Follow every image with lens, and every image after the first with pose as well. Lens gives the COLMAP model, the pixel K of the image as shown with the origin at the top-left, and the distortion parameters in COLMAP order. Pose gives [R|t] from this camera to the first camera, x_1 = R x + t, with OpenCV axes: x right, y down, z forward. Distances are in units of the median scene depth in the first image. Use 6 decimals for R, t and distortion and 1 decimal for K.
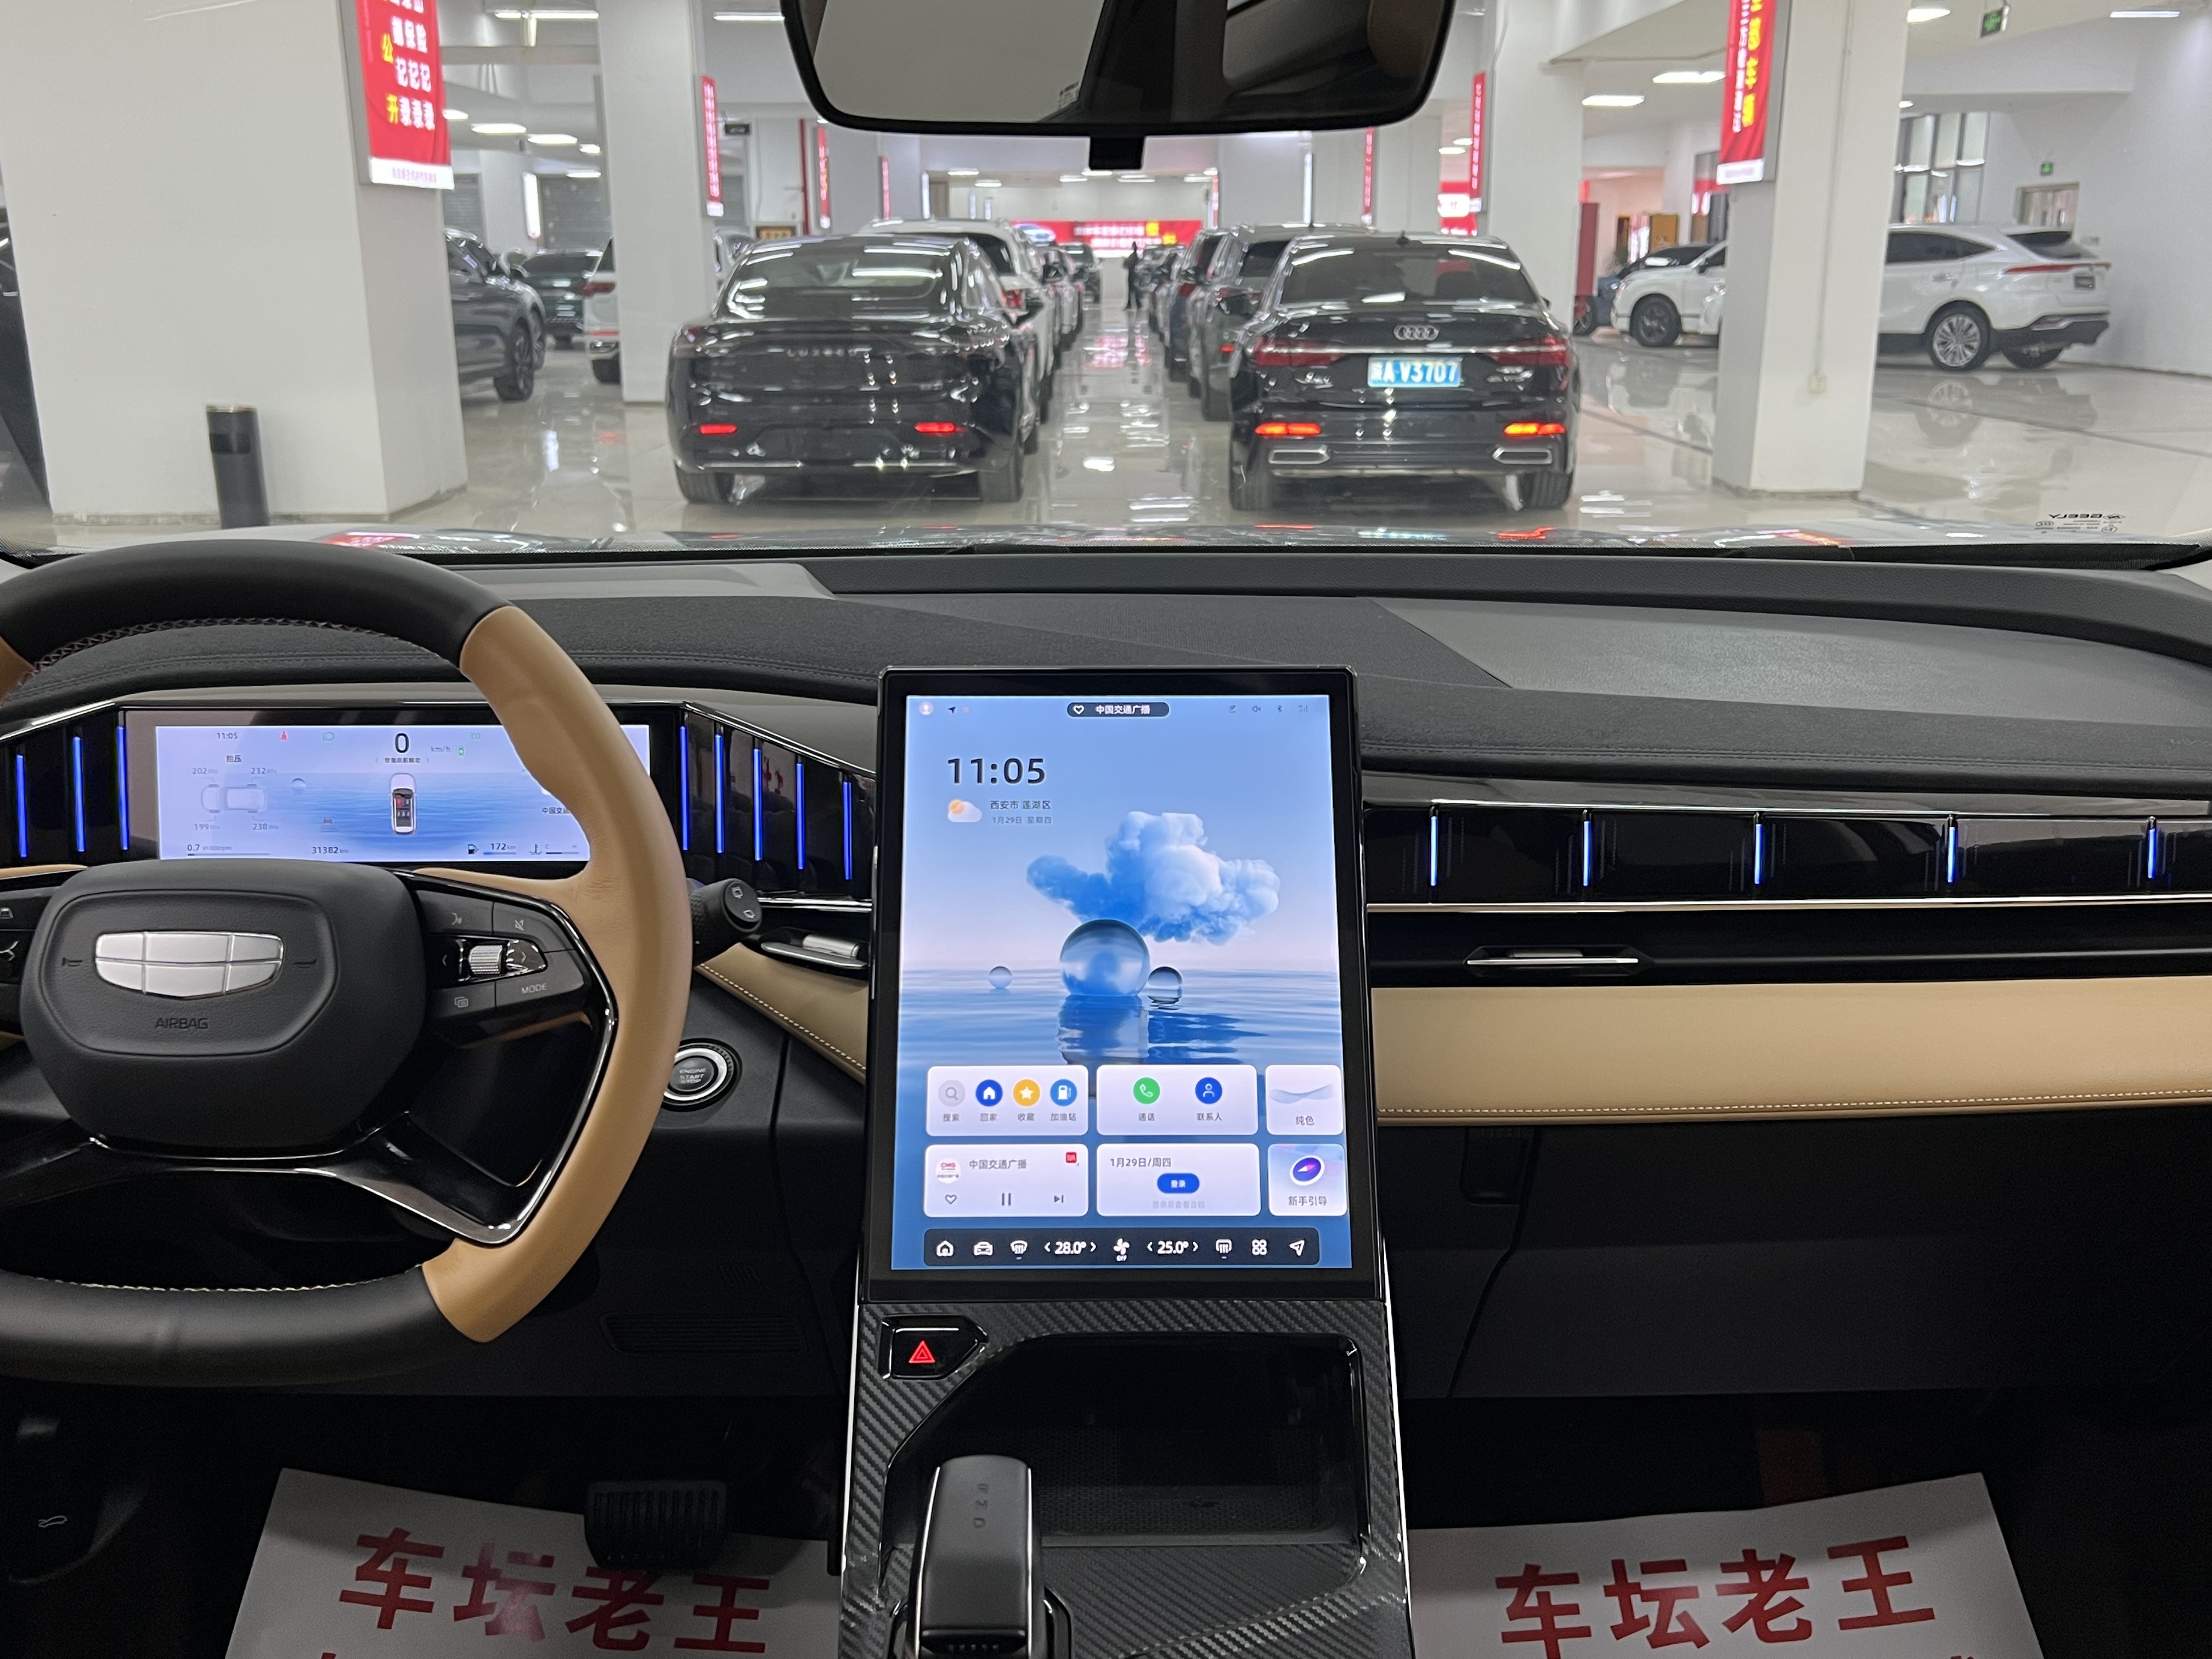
lens RADIAL K [[2053.8, 0, 1096.9], [0, 2053.8, 847.1], [0, 0, 1]] dist [0.097495, -0.206464]
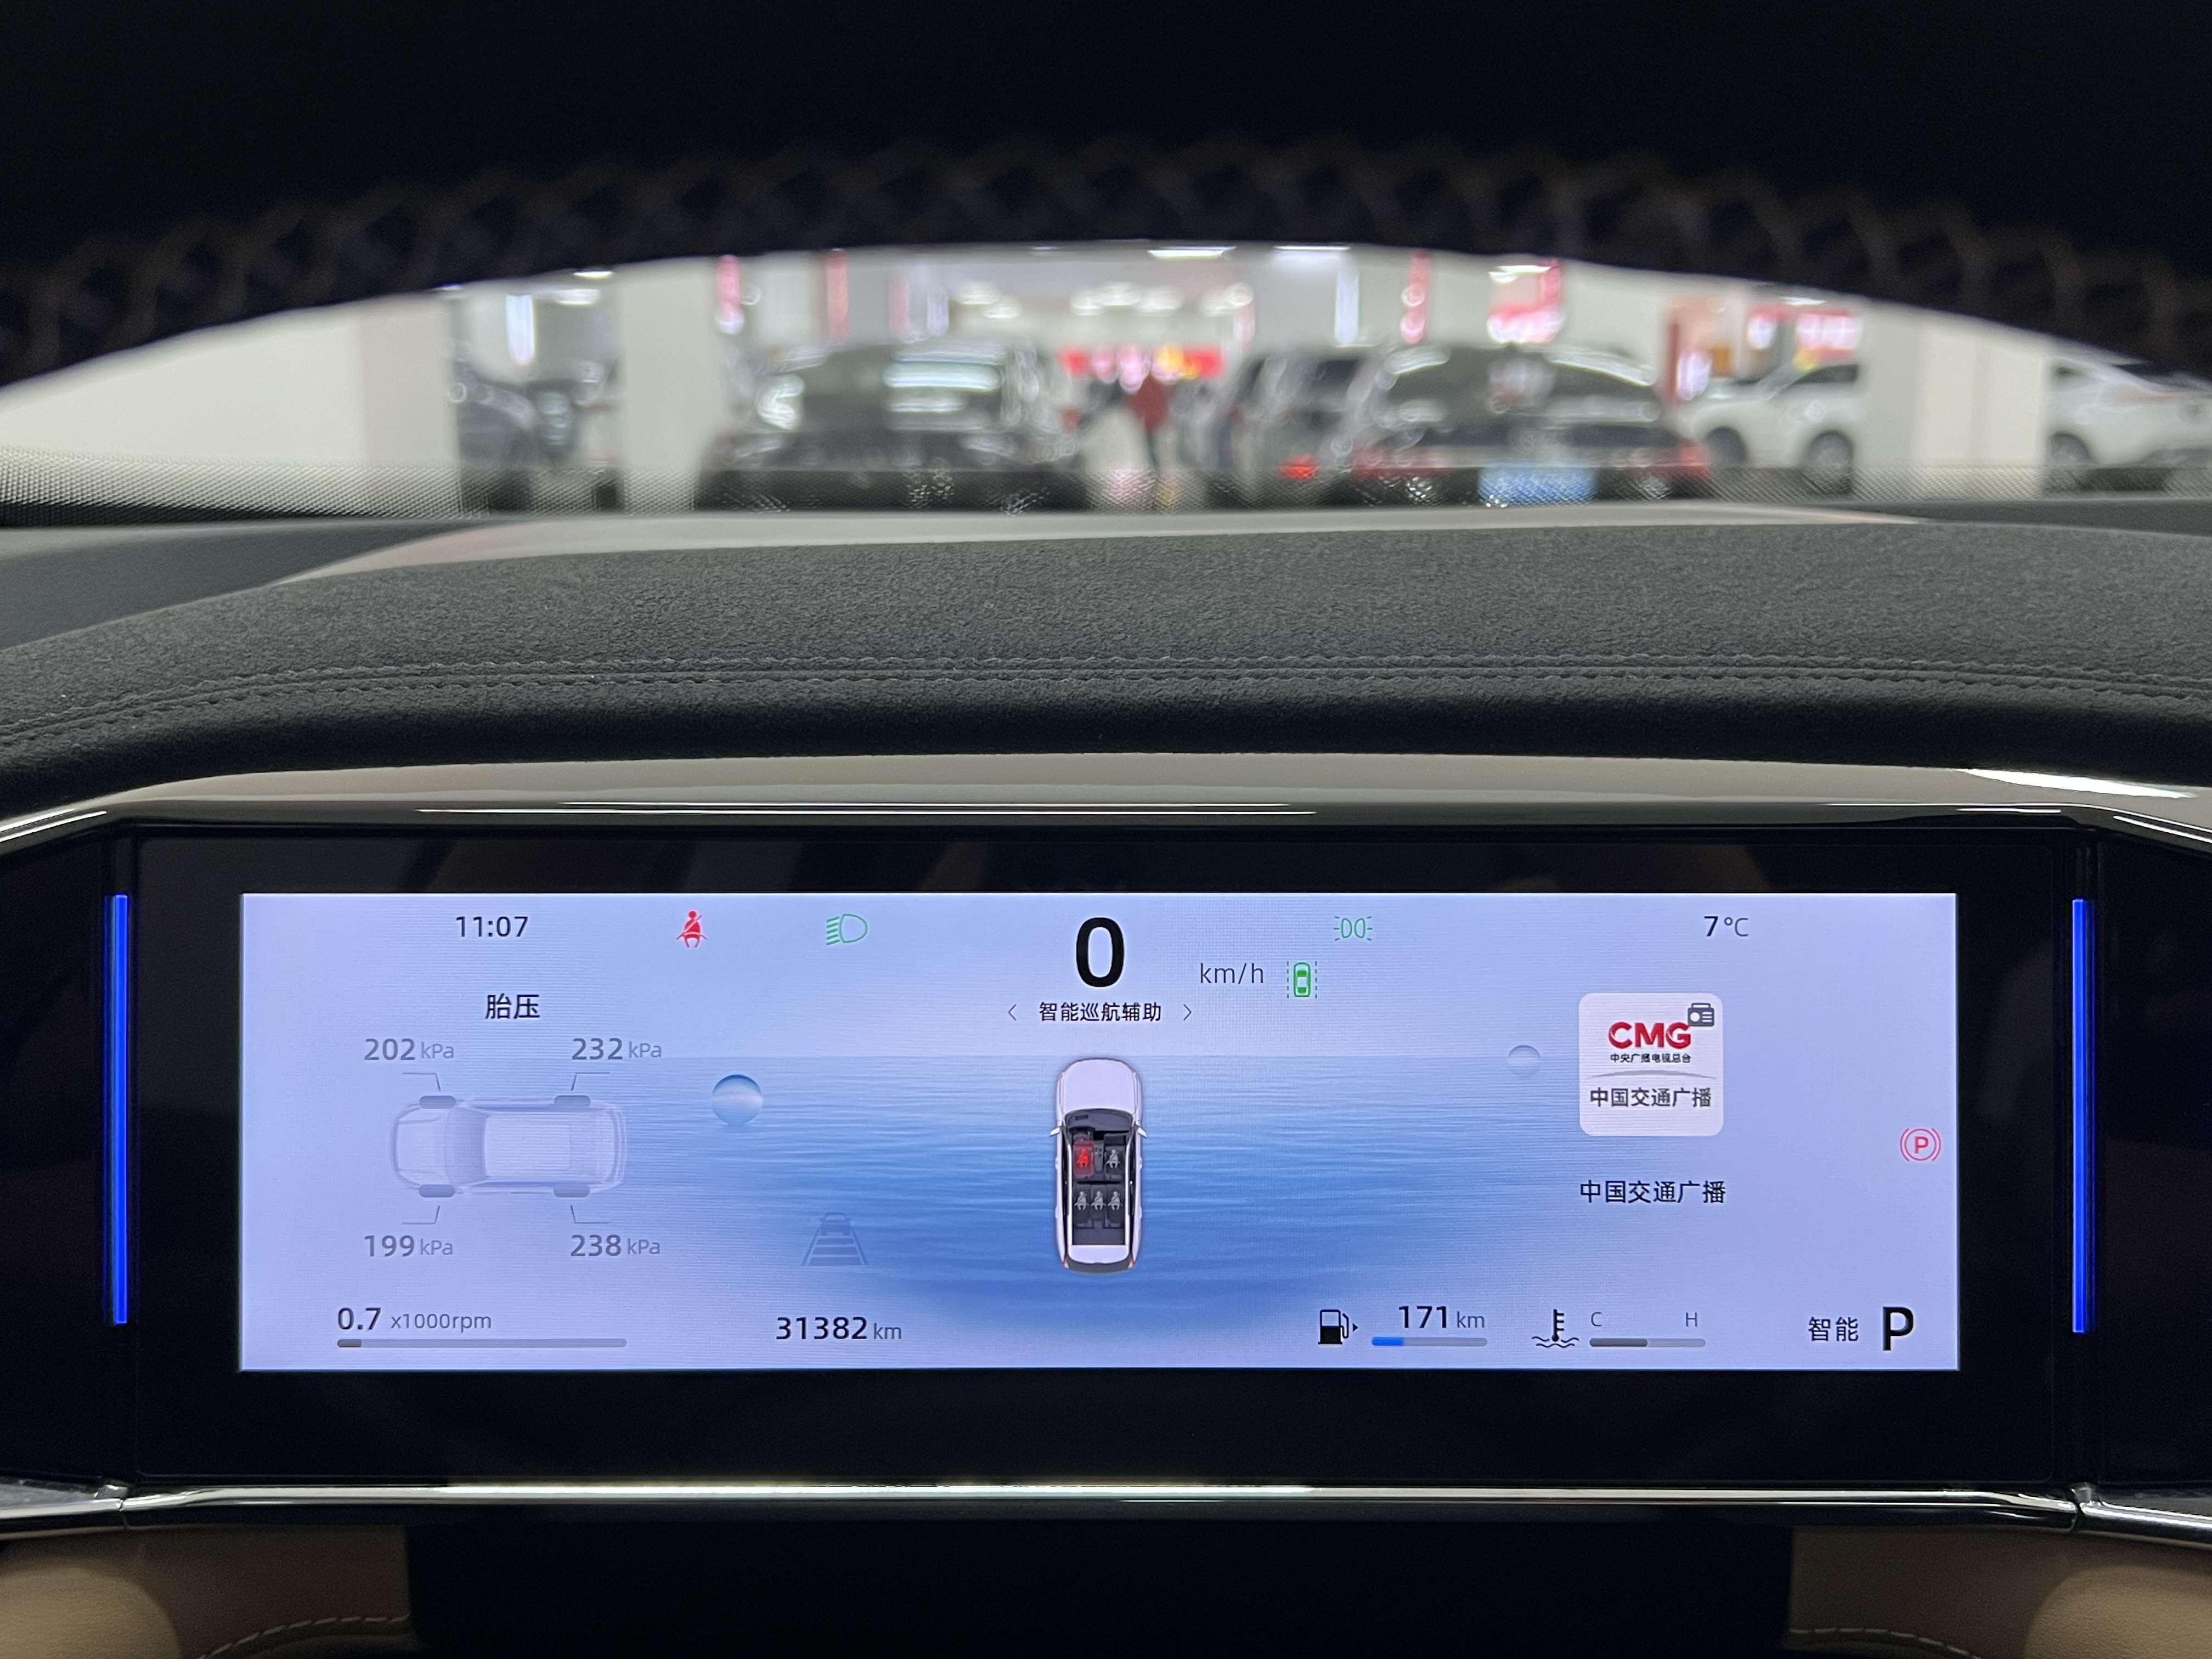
lens RADIAL K [[2177.1, 0, 1106.0], [0, 2177.1, 829.5], [0, 0, 1]] dist [0.013756, 0.002802]
pose [[0.999971, 0.003942, 0.006561, -0.195753], [-0.003398, 0.996717, -0.080898, -0.024745], [-0.006858, 0.080874, 0.996701, 0.408977]]
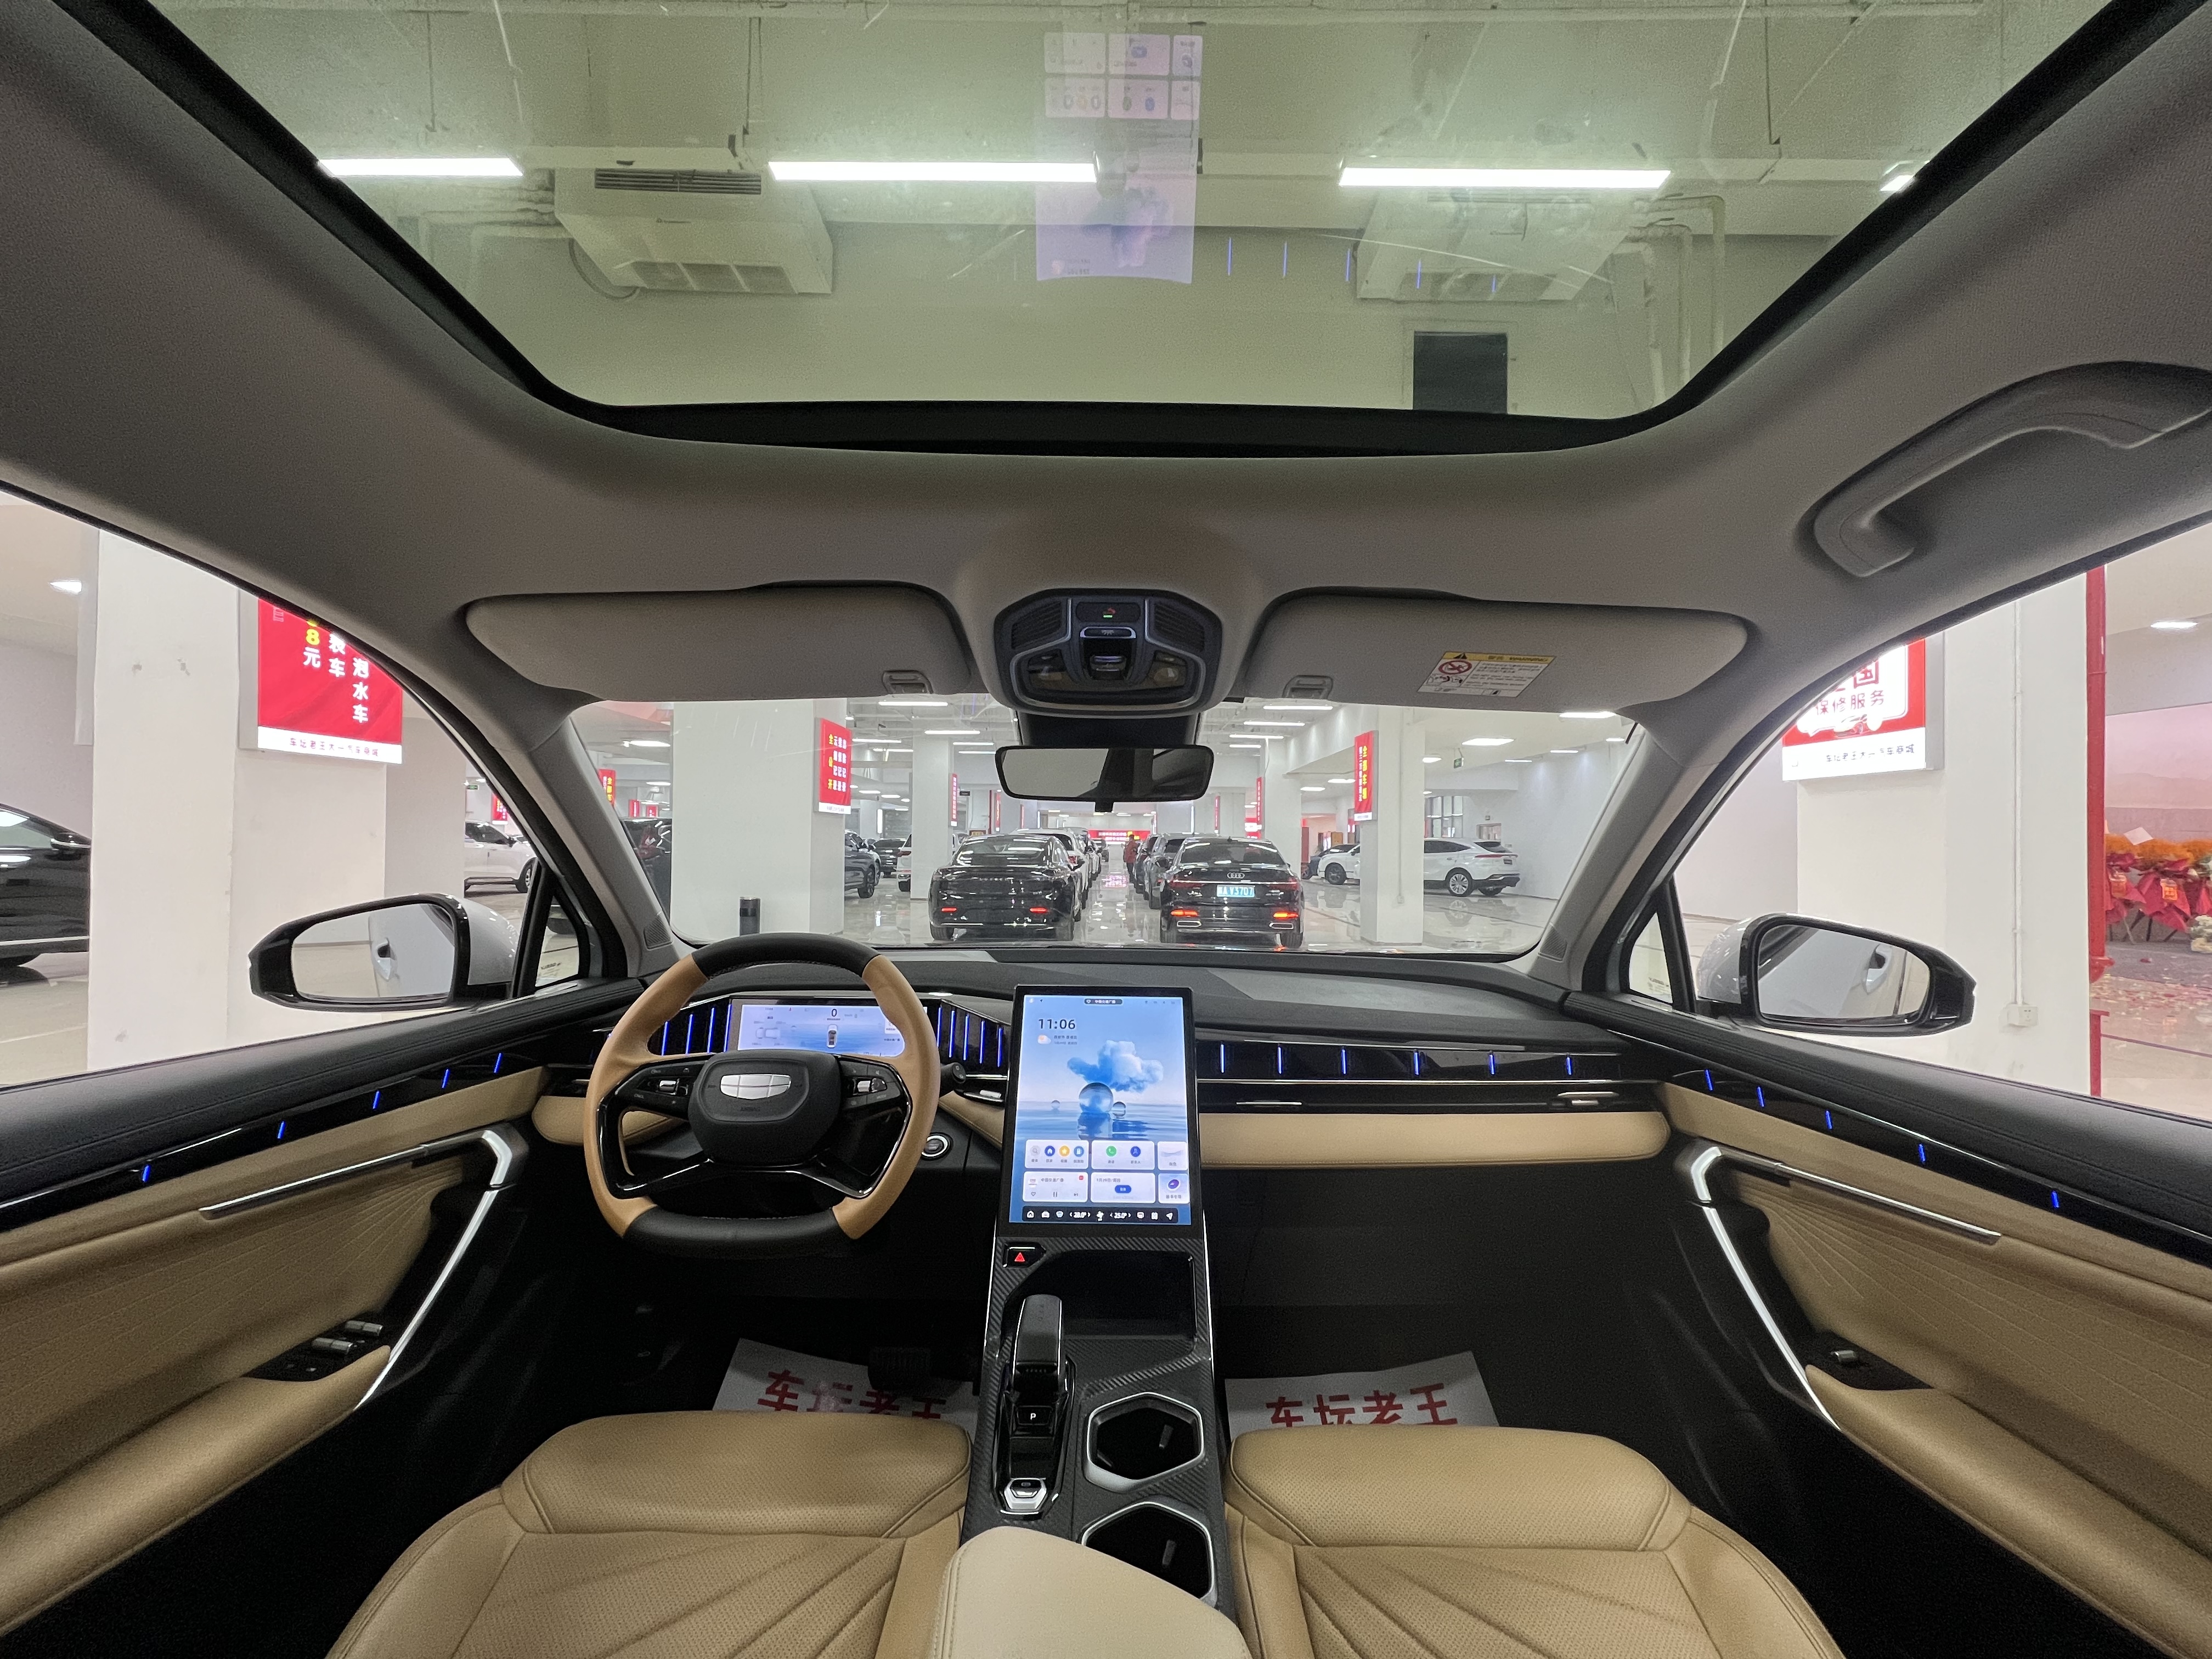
lens RADIAL K [[880.6, 0, 1106.0], [0, 880.6, 829.5], [0, 0, 1]] dist [0.002945, 0.000186]
pose [[0.999853, 0.017019, -0.002076, 0.006649], [-0.016888, 0.956686, -0.290633, 0.027756], [-0.002960, 0.290626, 0.956832, -0.085327]]
